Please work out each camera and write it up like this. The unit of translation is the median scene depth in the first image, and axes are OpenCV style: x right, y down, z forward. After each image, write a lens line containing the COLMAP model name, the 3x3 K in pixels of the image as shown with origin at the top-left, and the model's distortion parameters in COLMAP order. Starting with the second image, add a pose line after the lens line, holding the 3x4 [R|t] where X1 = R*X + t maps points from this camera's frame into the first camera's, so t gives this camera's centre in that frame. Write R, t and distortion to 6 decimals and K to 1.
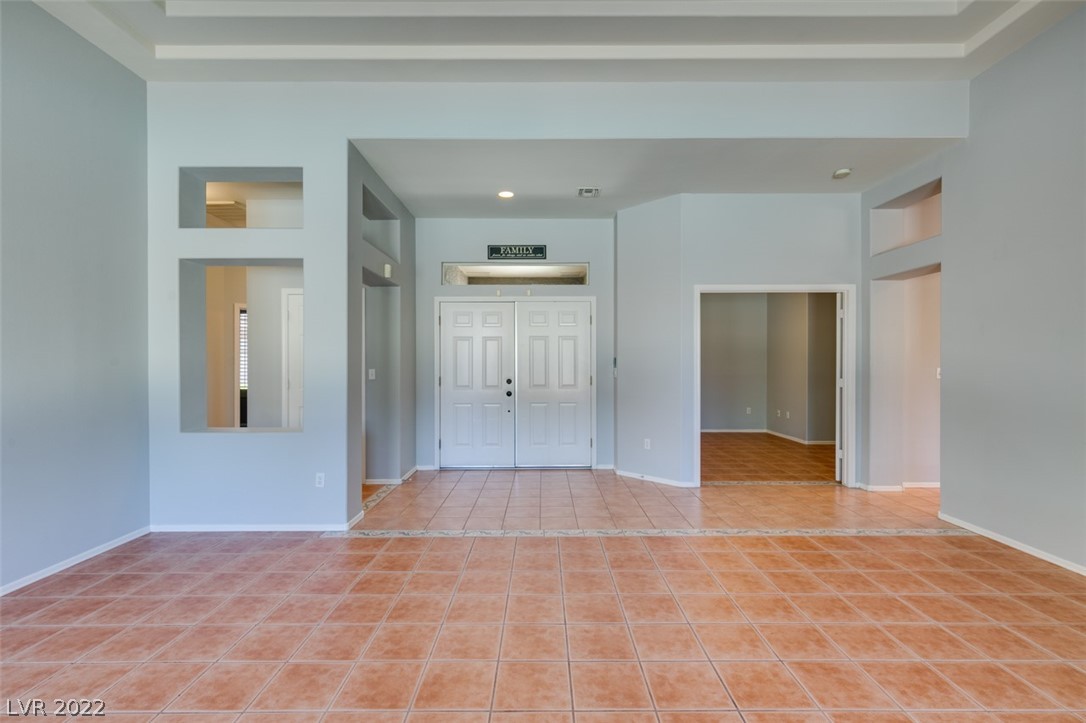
lens RADIAL K [[486.4, 0, 535.0], [0, 486.4, 365.0], [0, 0, 1]] dist [0.005232, -0.001724]
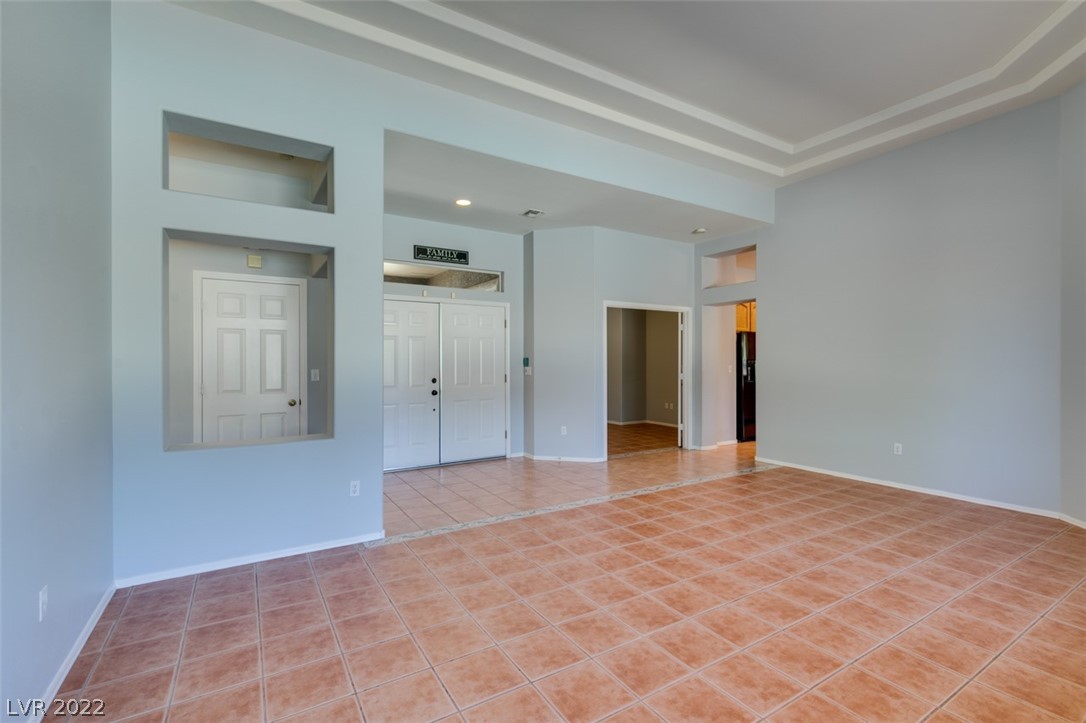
lens RADIAL K [[486.4, 0, 532.1], [0, 486.4, 360.9], [0, 0, 1]] dist [0.005232, -0.001724]
pose [[0.854437, 0.001134, 0.519553, -0.642956], [0.003545, 0.999962, -0.008012, 0.002238], [-0.519542, 0.008688, 0.854401, 0.031710]]
